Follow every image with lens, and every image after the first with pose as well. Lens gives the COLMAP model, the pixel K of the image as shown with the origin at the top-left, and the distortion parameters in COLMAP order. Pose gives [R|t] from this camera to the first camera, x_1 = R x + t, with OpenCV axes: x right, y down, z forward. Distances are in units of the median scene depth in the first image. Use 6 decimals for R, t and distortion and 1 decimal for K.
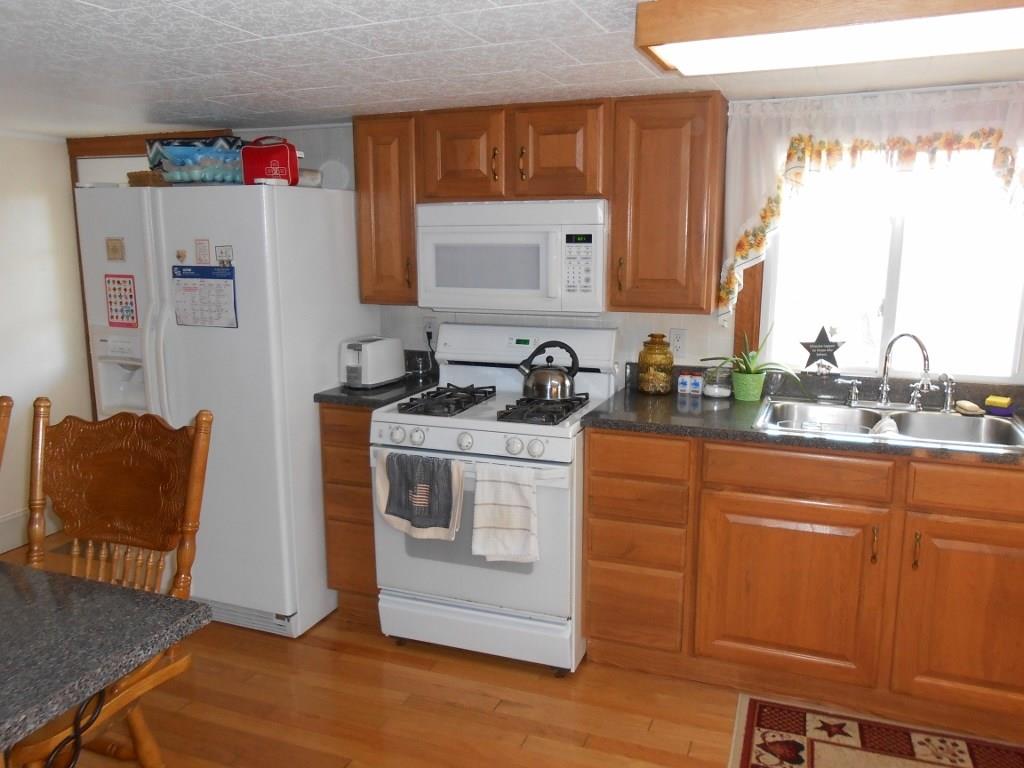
lens RADIAL K [[799.4, 0, 508.4], [0, 799.4, 380.6], [0, 0, 1]] dist [-0.039306, 0.046506]
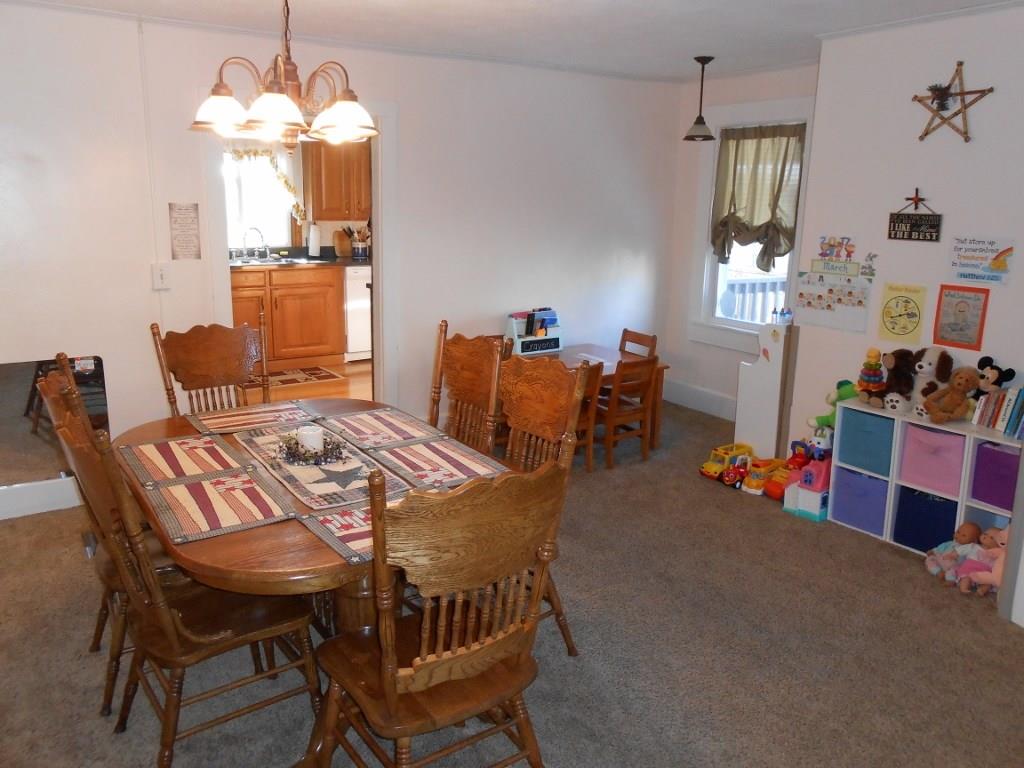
lens RADIAL K [[799.4, 0, 505.6], [0, 799.4, 379.1], [0, 0, 1]] dist [-0.039306, 0.046506]
pose [[0.562450, -0.176208, 0.807837, -1.165265], [0.117585, 0.984144, 0.132796, 0.169992], [-0.818427, 0.020299, 0.574251, -1.101833]]
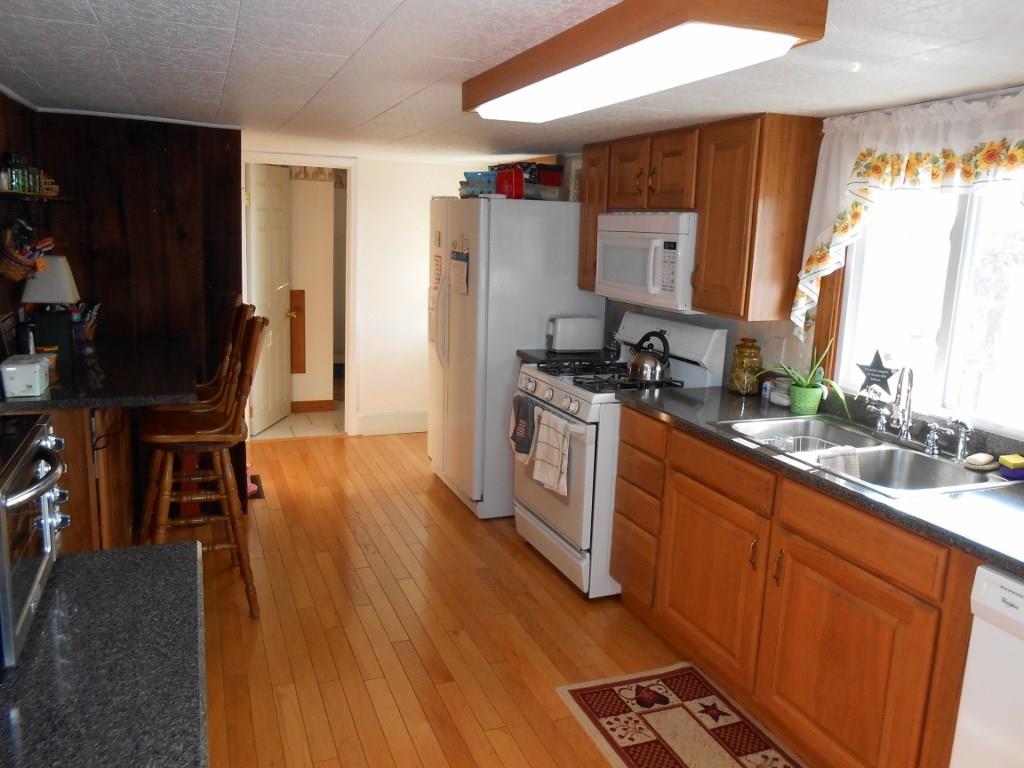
lens RADIAL K [[799.4, 0, 512.0], [0, 799.4, 388.3], [0, 0, 1]] dist [-0.039306, 0.046506]
pose [[0.691833, 0.171237, -0.701460, 0.809727], [-0.158421, 0.983799, 0.083913, -0.035309], [0.704465, 0.053072, 0.707752, 0.022792]]
